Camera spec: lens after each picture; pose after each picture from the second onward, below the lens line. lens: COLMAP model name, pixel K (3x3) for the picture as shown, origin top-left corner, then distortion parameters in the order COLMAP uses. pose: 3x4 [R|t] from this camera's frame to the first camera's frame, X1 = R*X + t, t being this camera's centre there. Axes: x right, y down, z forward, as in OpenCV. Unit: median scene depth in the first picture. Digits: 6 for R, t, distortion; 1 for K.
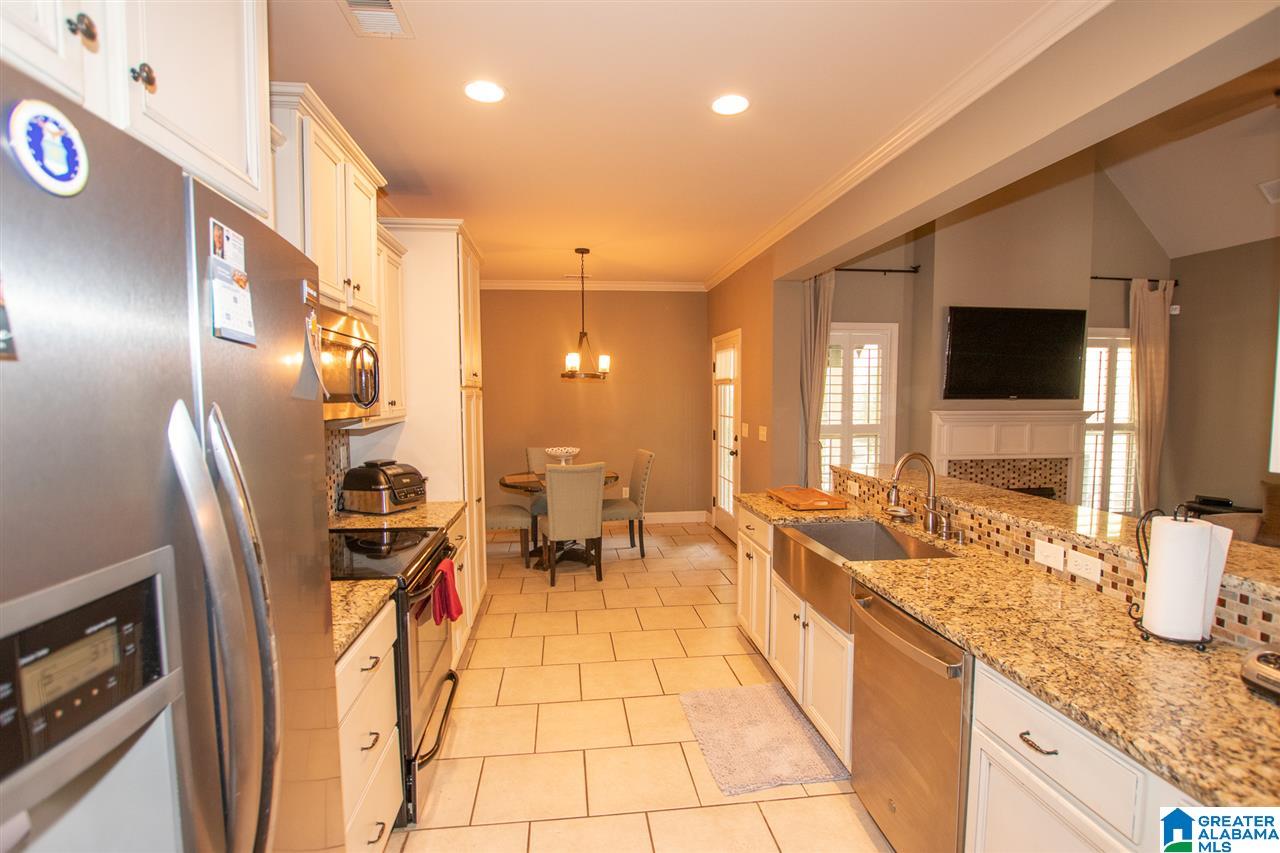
lens RADIAL K [[599.5, 0, 638.9], [0, 599.5, 430.8], [0, 0, 1]] dist [-0.029315, -0.000428]
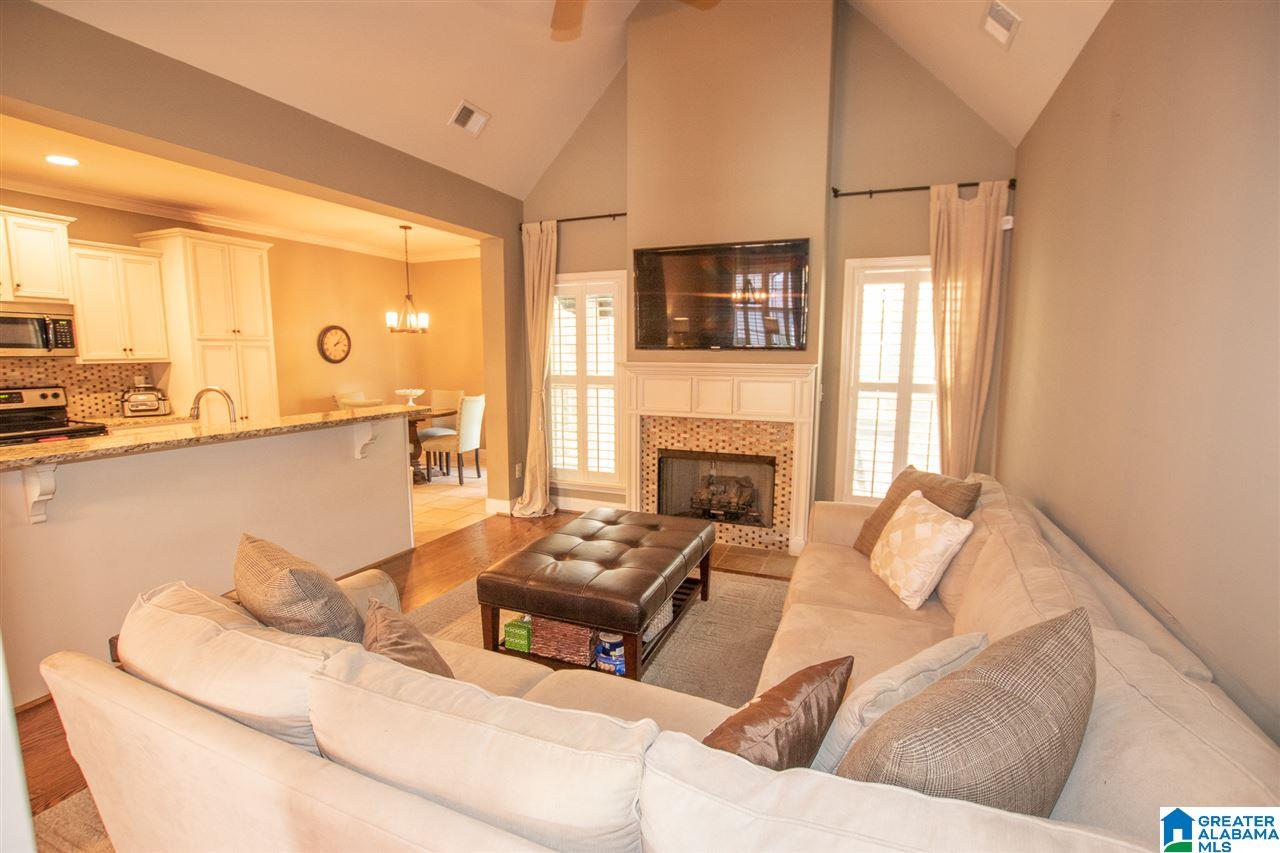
lens RADIAL K [[605.1, 0, 637.6], [0, 605.1, 432.3], [0, 0, 1]] dist [-0.040224, 0.010569]
pose [[0.862461, 0.071294, -0.501078, 0.953611], [-0.035097, 0.996071, 0.081312, -0.001230], [0.504906, -0.052542, 0.861574, 0.163289]]
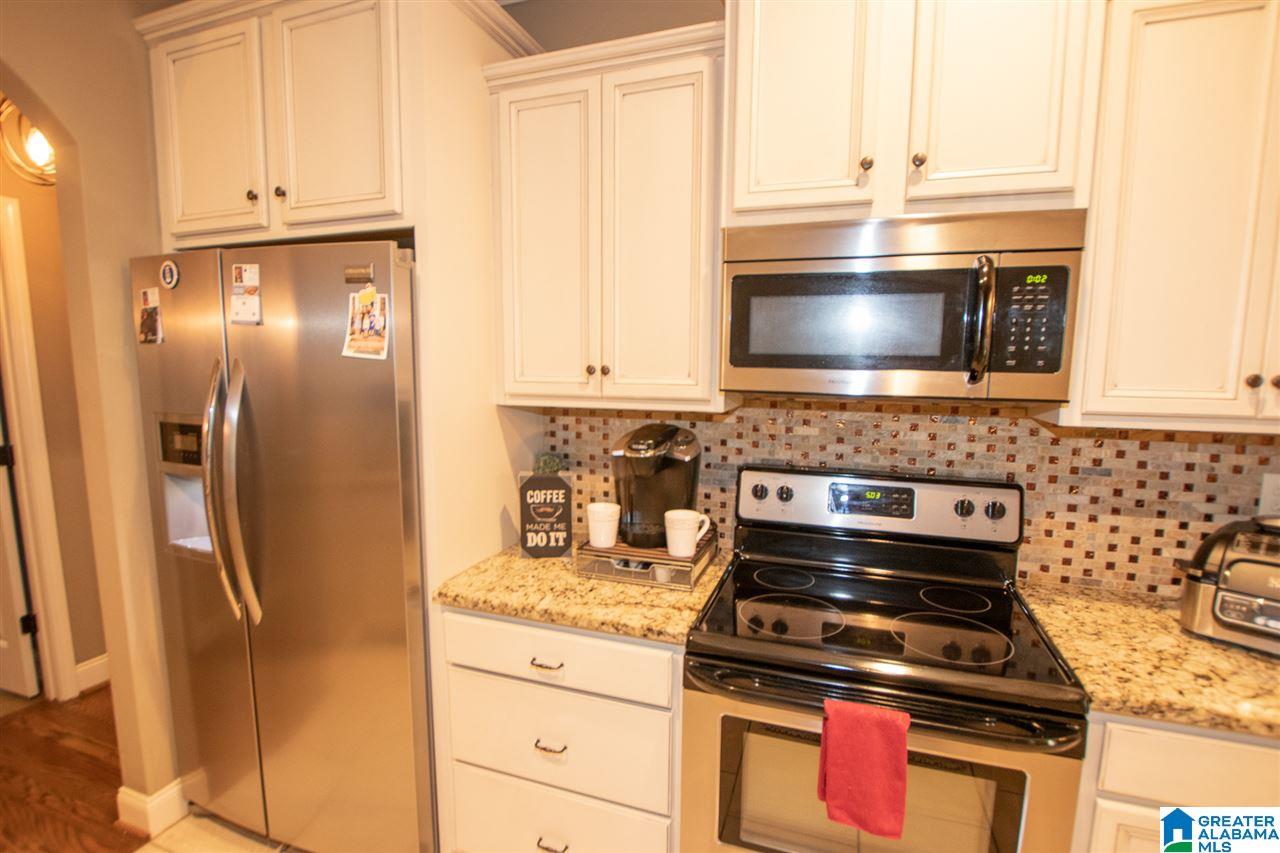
lens RADIAL K [[599.5, 0, 638.9], [0, 599.5, 430.8], [0, 0, 1]] dist [-0.029315, -0.000428]
pose [[-0.447635, 0.110101, -0.887412, 0.071651], [-0.061021, 0.986317, 0.153153, -0.028409], [0.892132, 0.122708, -0.434791, 0.456745]]
